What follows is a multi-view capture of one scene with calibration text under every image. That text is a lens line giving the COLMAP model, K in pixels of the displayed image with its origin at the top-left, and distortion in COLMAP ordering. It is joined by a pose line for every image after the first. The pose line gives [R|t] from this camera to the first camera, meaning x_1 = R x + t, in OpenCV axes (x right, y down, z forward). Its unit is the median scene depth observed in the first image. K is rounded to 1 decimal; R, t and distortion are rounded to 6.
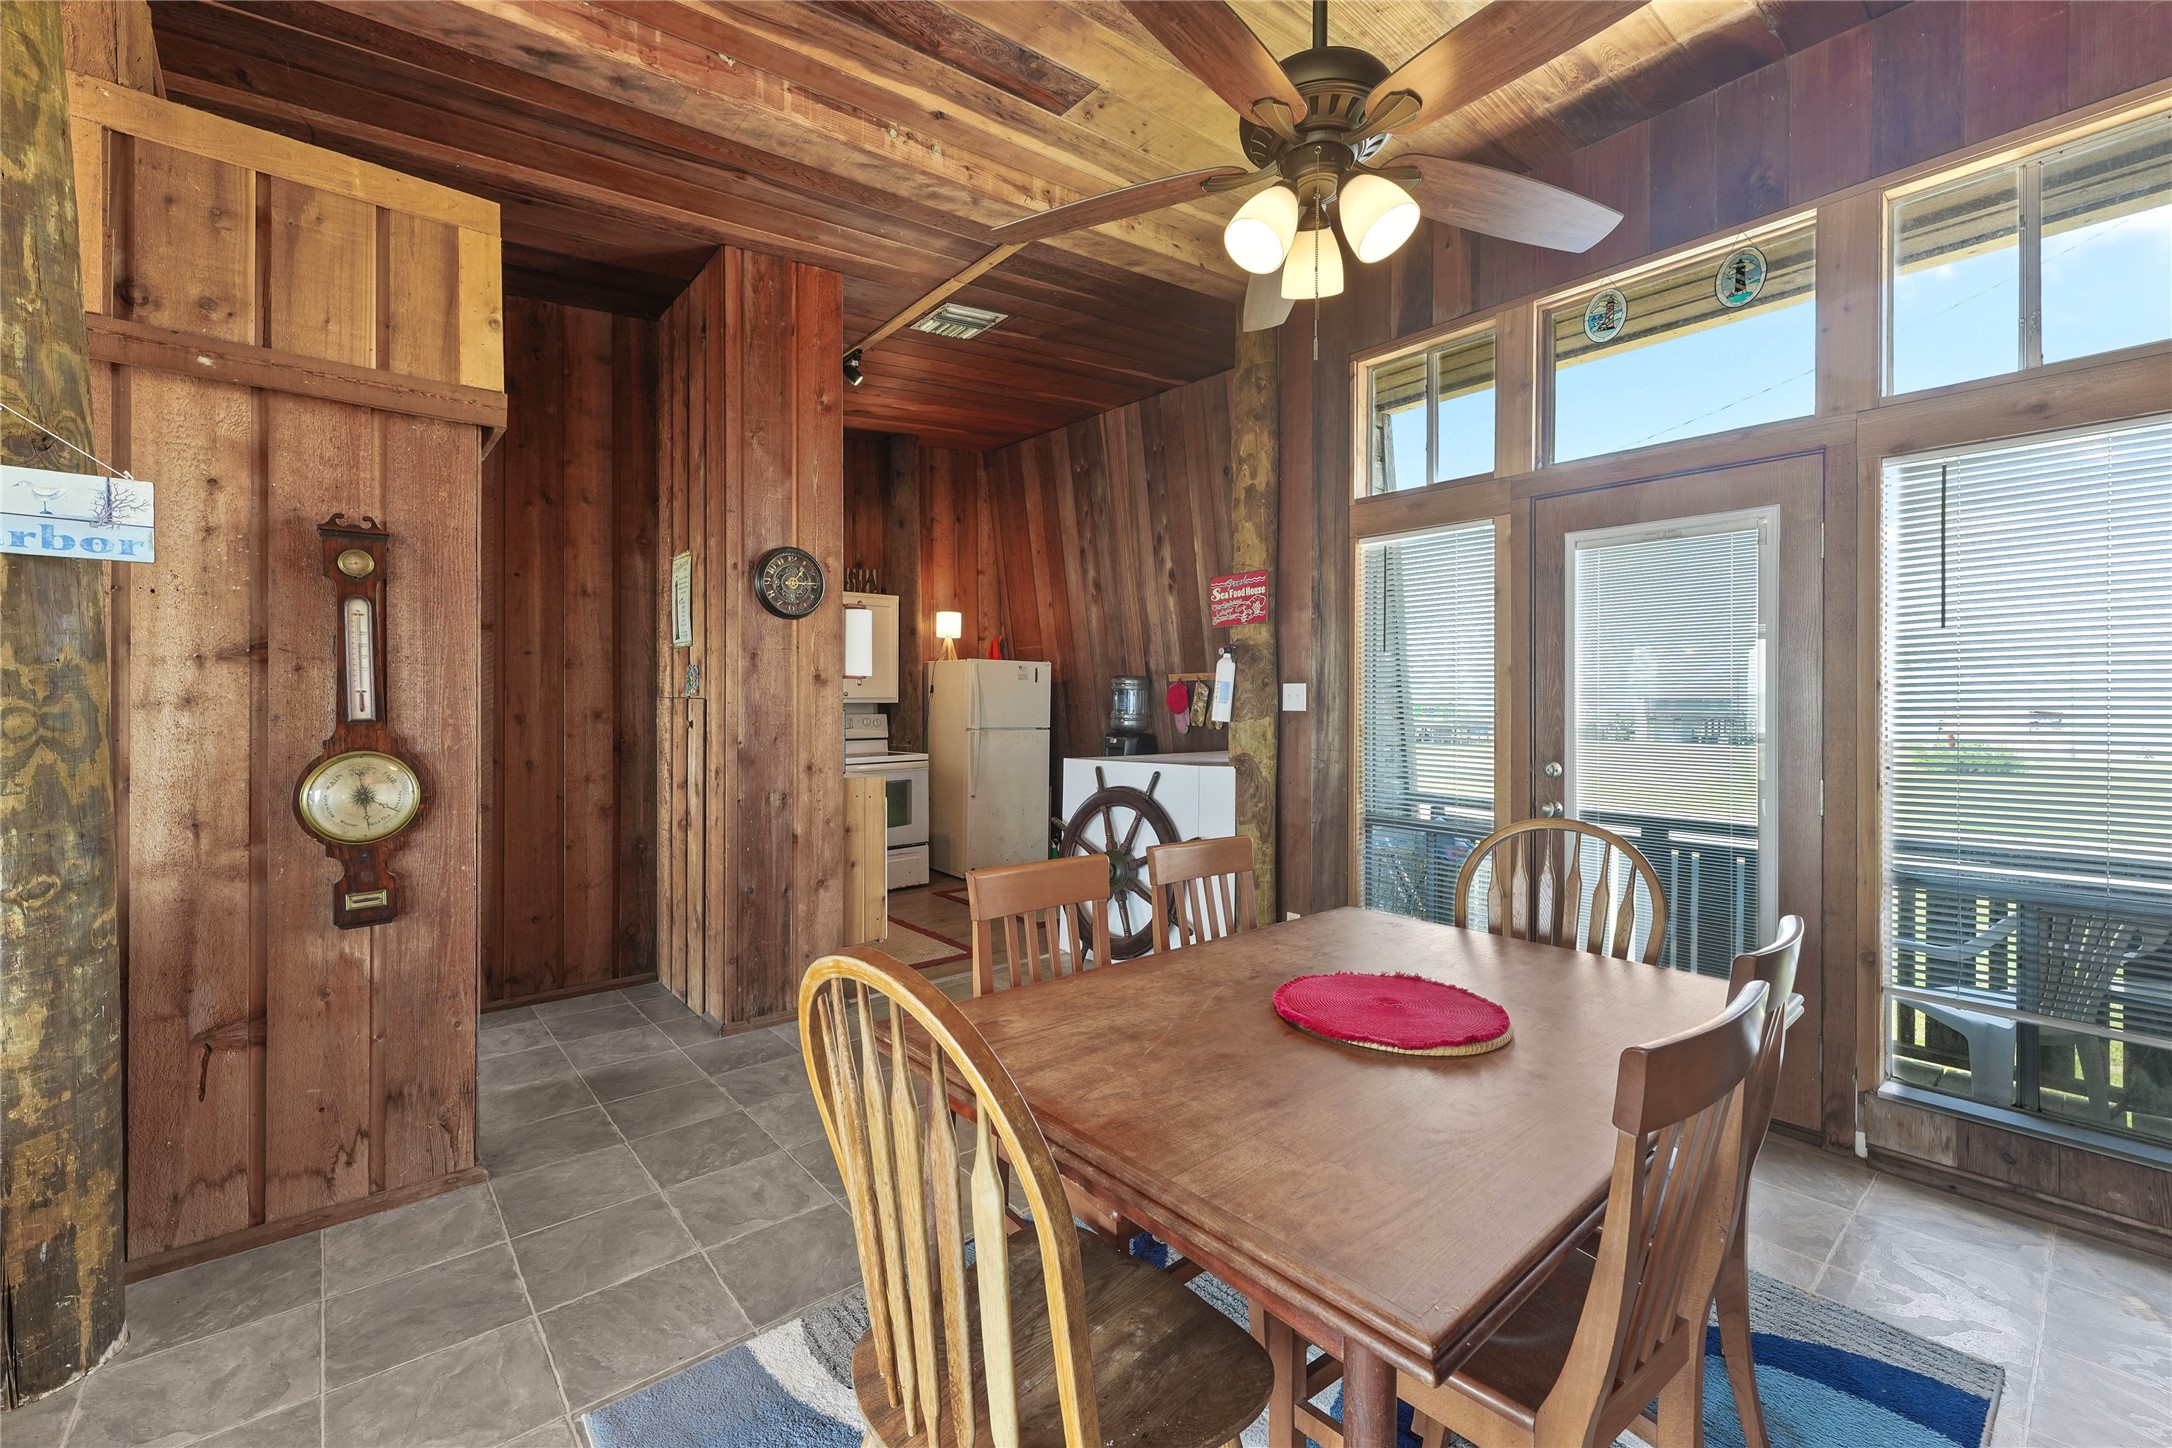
lens RADIAL K [[879.6, 0, 1067.5], [0, 879.6, 703.5], [0, 0, 1]] dist [0.011008, -0.002355]
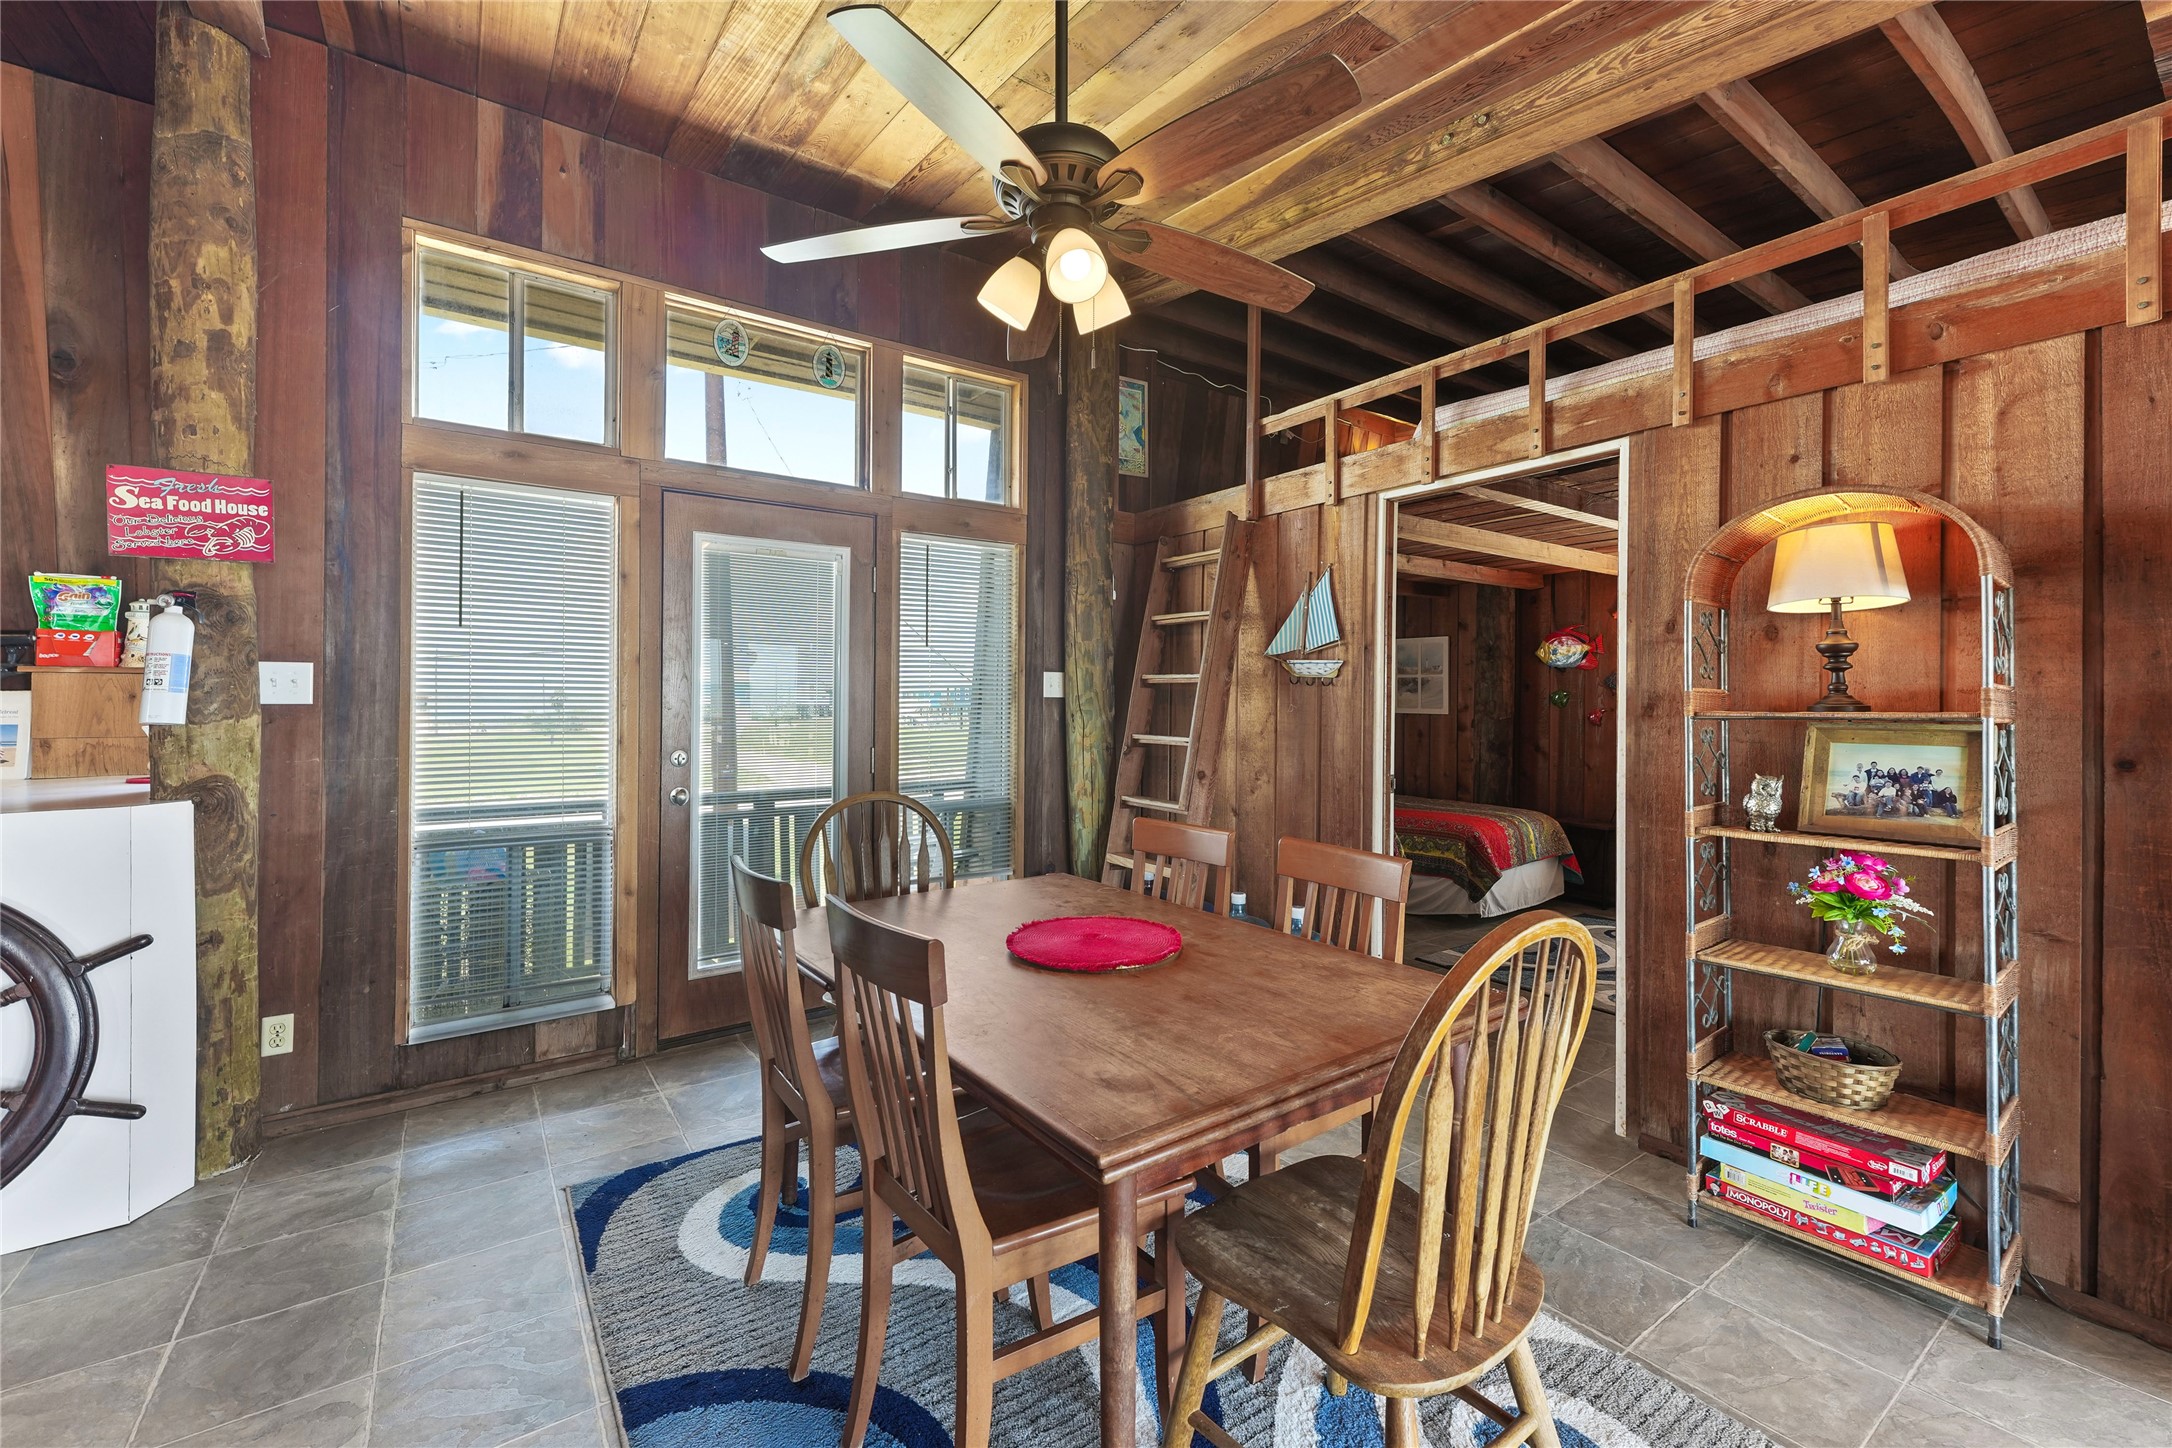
lens RADIAL K [[879.6, 0, 1091.3], [0, 879.6, 687.2], [0, 0, 1]] dist [0.011008, -0.002355]
pose [[0.088683, 0.005626, 0.996044, -0.387583], [-0.003318, 0.999980, -0.005352, -0.003020], [-0.996054, -0.002830, 0.088700, 0.394716]]
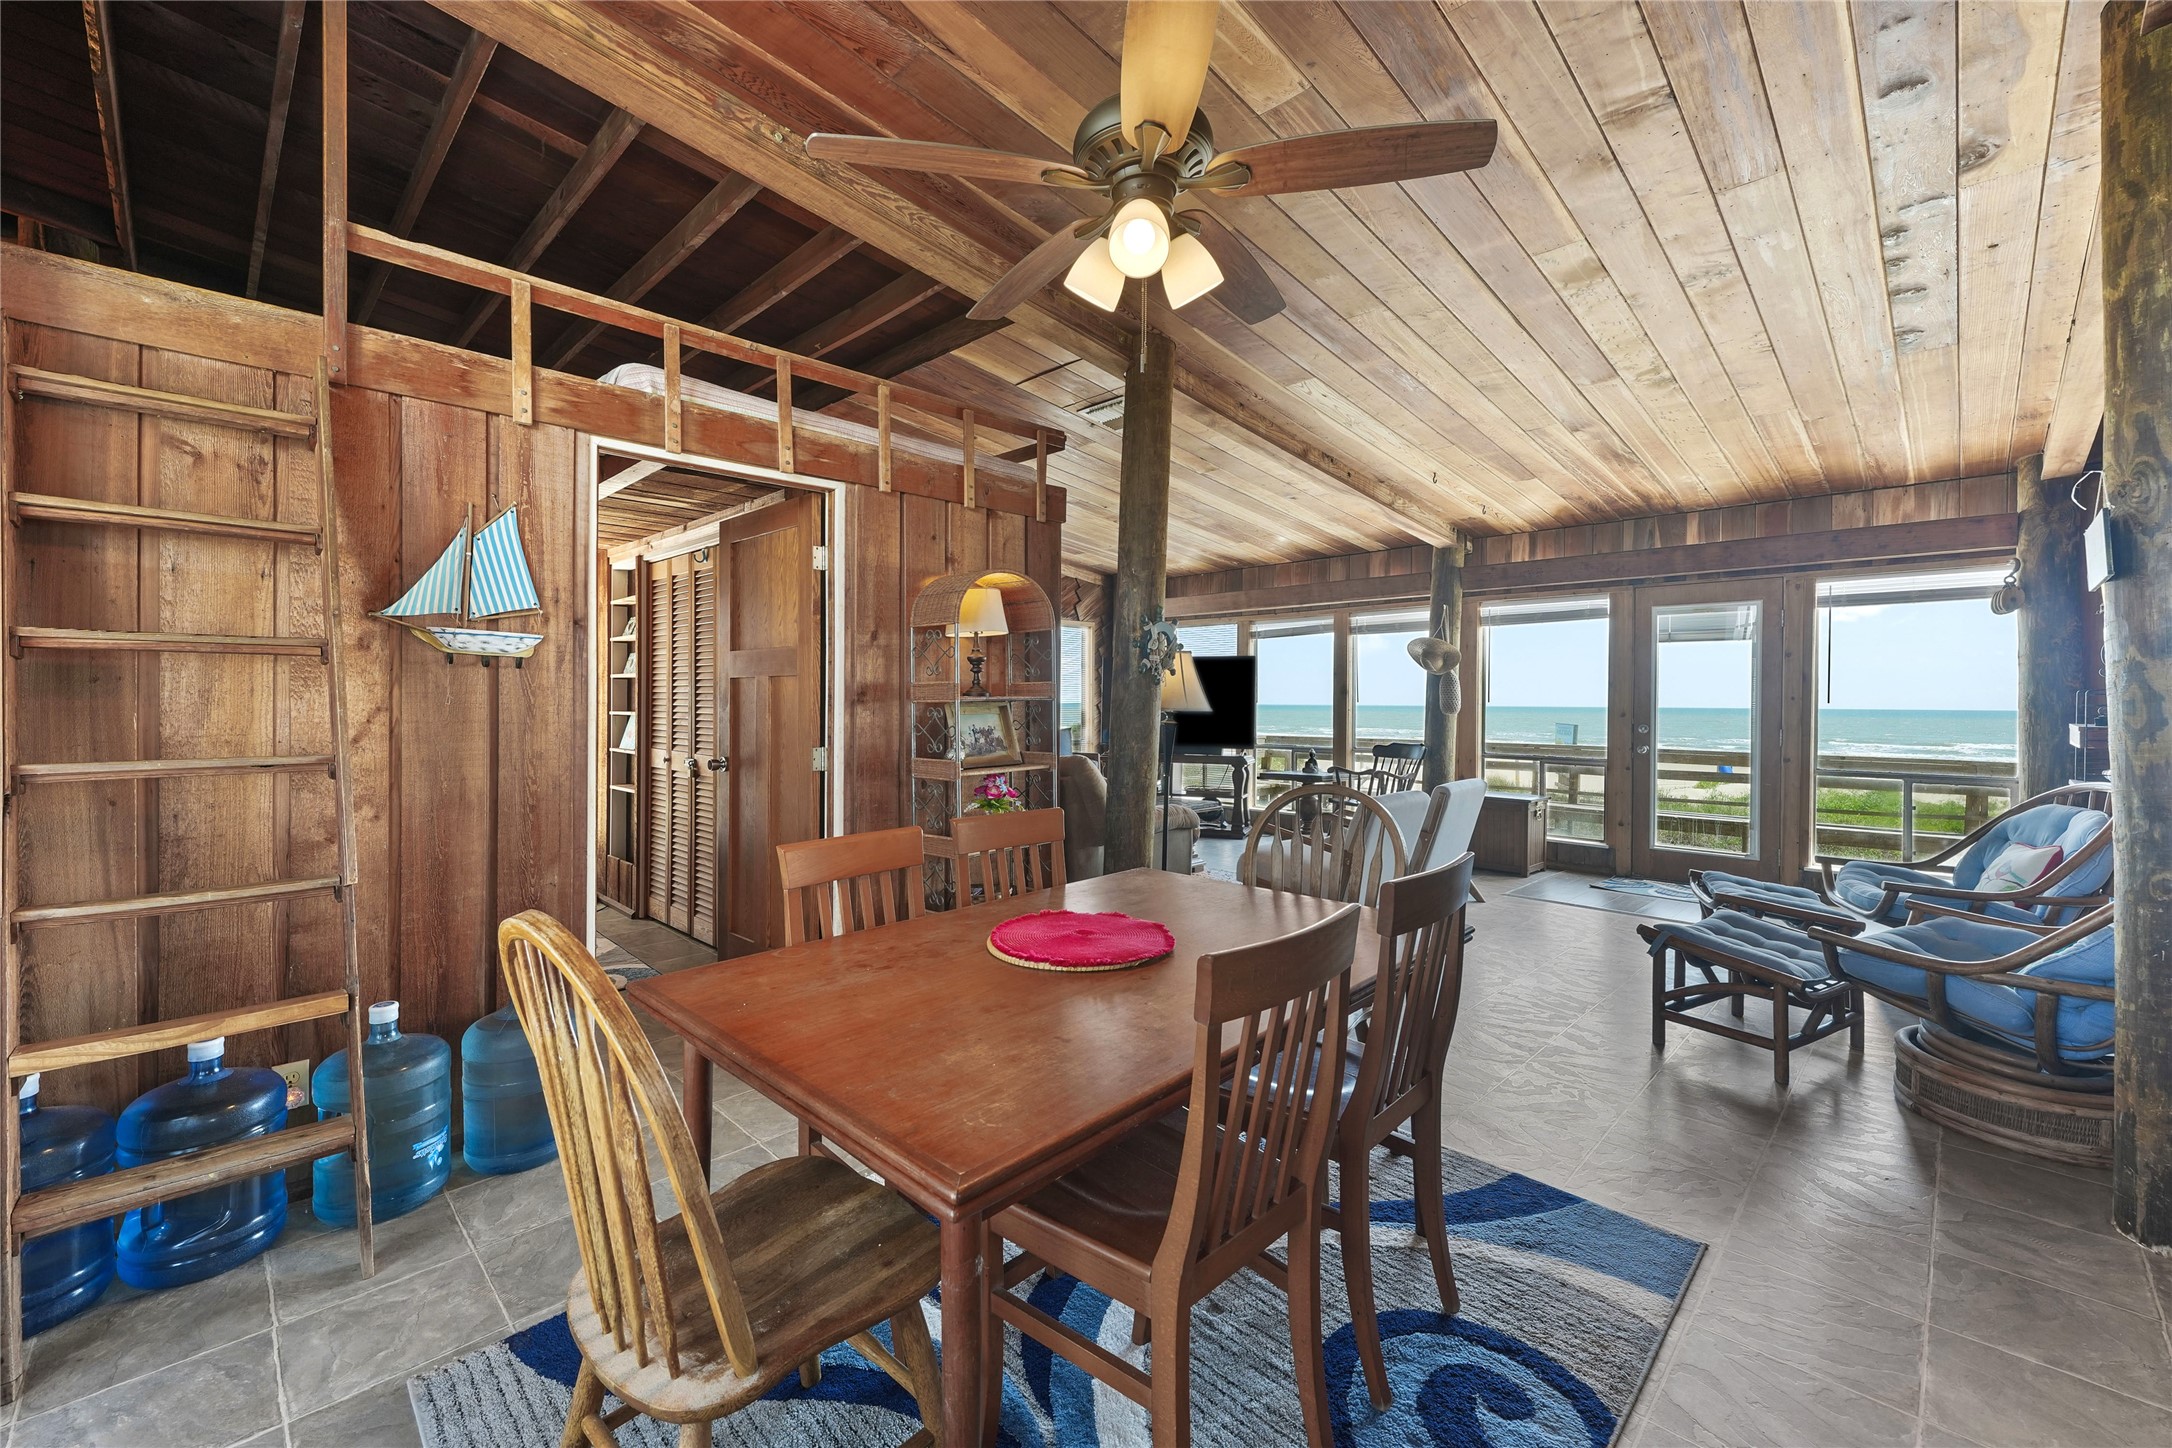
lens RADIAL K [[879.6, 0, 1084.3], [0, 879.6, 704.1], [0, 0, 1]] dist [0.011008, -0.002355]
pose [[-0.997284, -0.007778, -0.073233, 0.192490], [-0.008362, 0.999936, 0.007667, 0.008951], [0.073169, 0.008258, -0.997285, 0.968322]]
